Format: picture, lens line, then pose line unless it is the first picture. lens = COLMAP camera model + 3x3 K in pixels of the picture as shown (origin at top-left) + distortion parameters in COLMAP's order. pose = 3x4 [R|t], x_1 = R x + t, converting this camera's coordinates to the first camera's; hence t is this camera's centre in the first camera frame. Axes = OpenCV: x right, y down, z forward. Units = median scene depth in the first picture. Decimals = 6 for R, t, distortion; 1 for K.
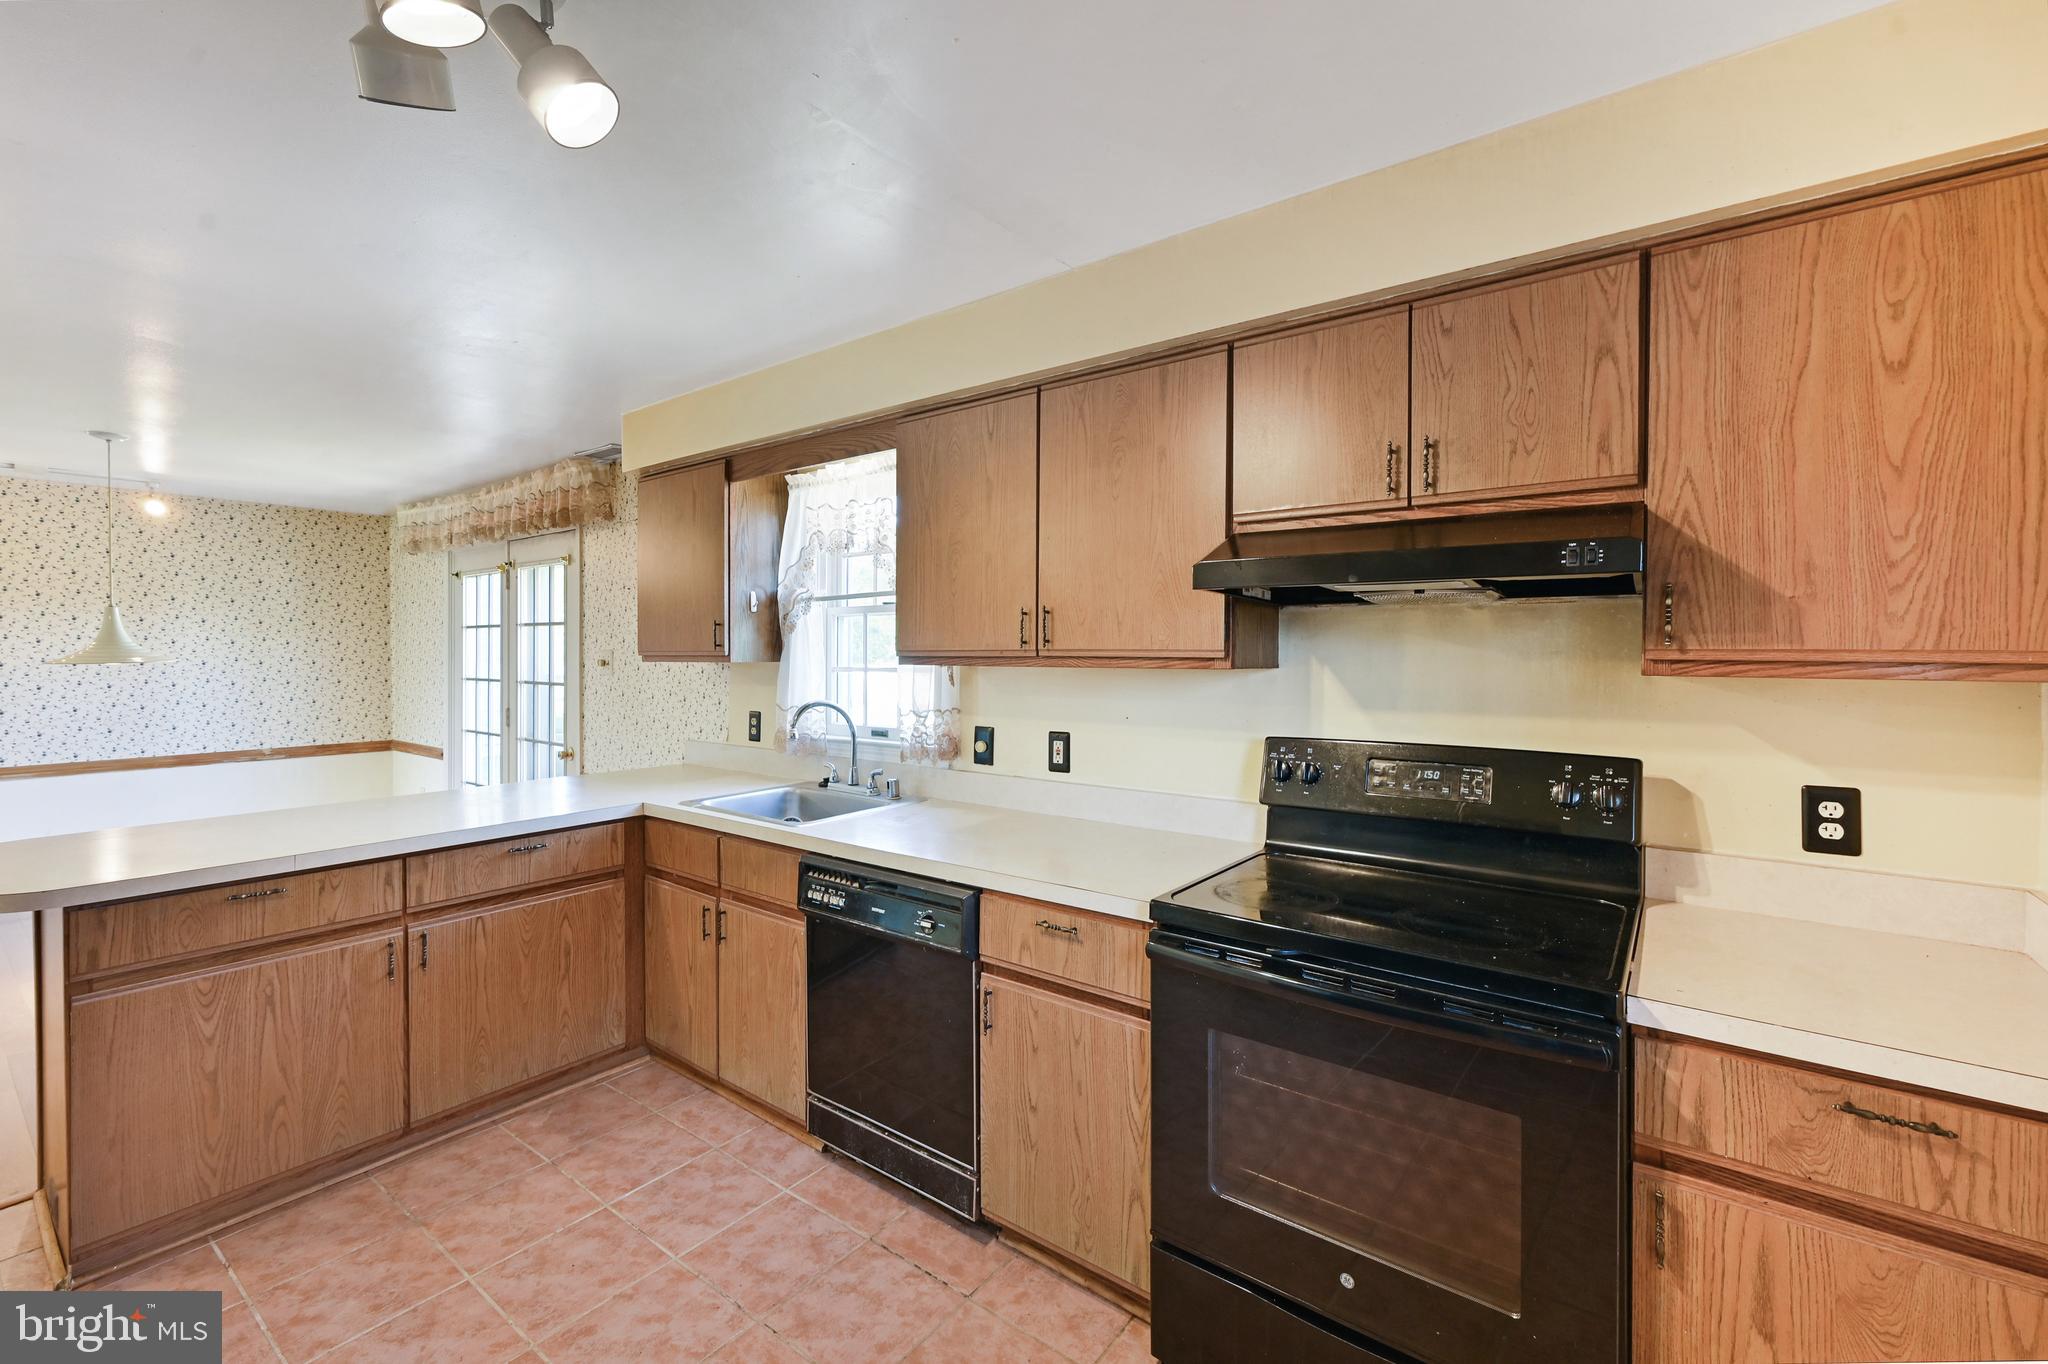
lens RADIAL K [[928.0, 0, 976.8], [0, 928.0, 666.0], [0, 0, 1]] dist [0.000127, 0.000133]
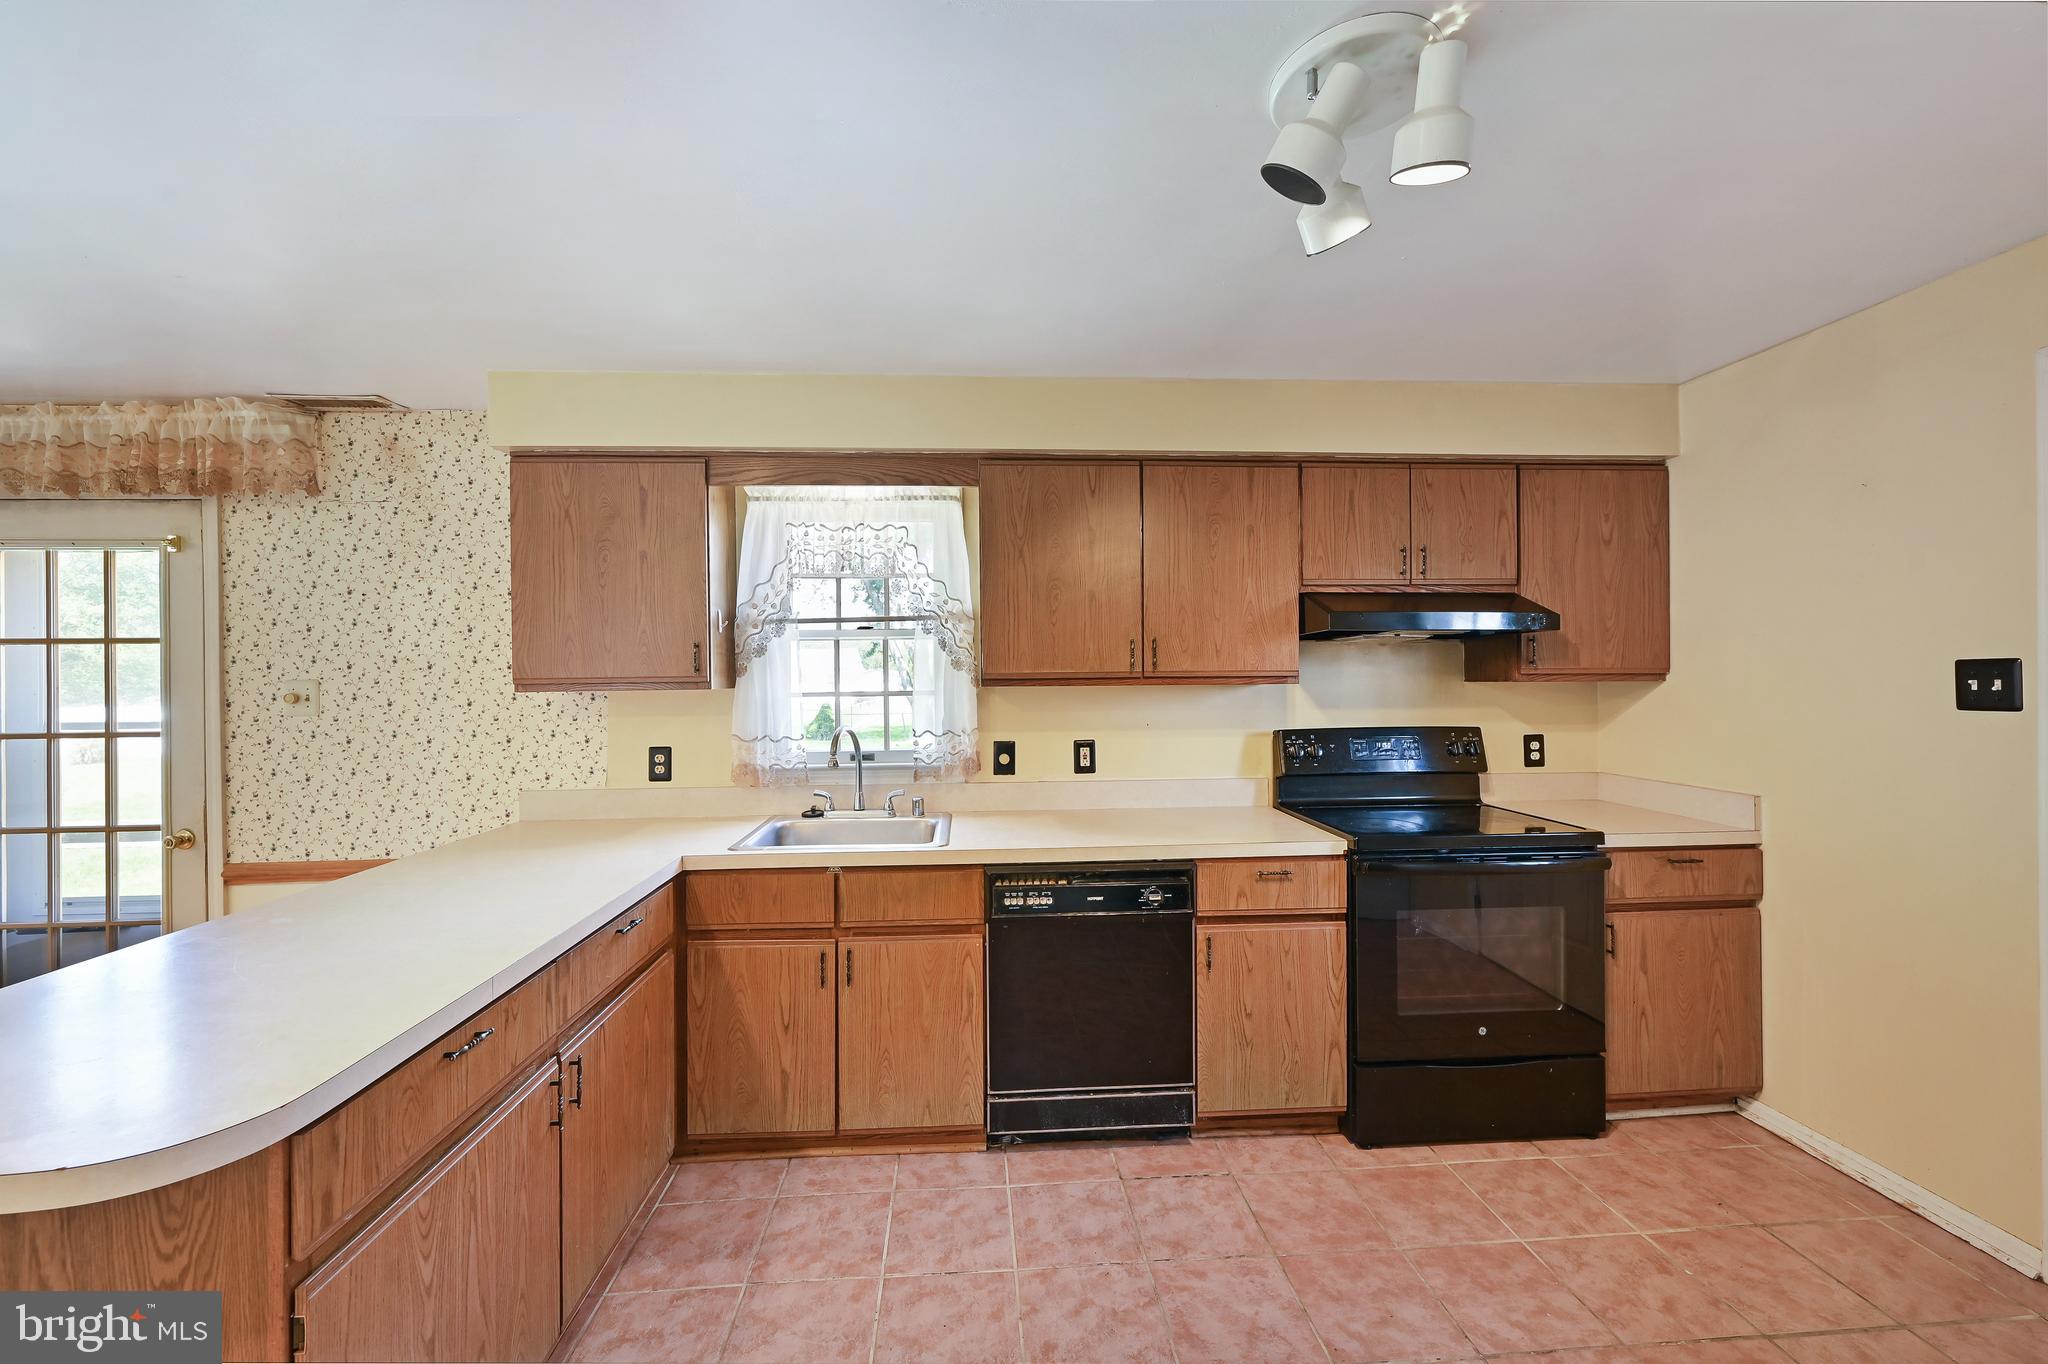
lens RADIAL K [[895.2, 0, 1024.0], [0, 895.2, 682.0], [0, 0, 1]] dist [0.001388, 0.000208]
pose [[0.715507, -0.012748, 0.698489, -0.954559], [0.020557, 0.999785, -0.002811, -0.003759], [-0.698303, 0.016369, 0.715615, 0.267548]]
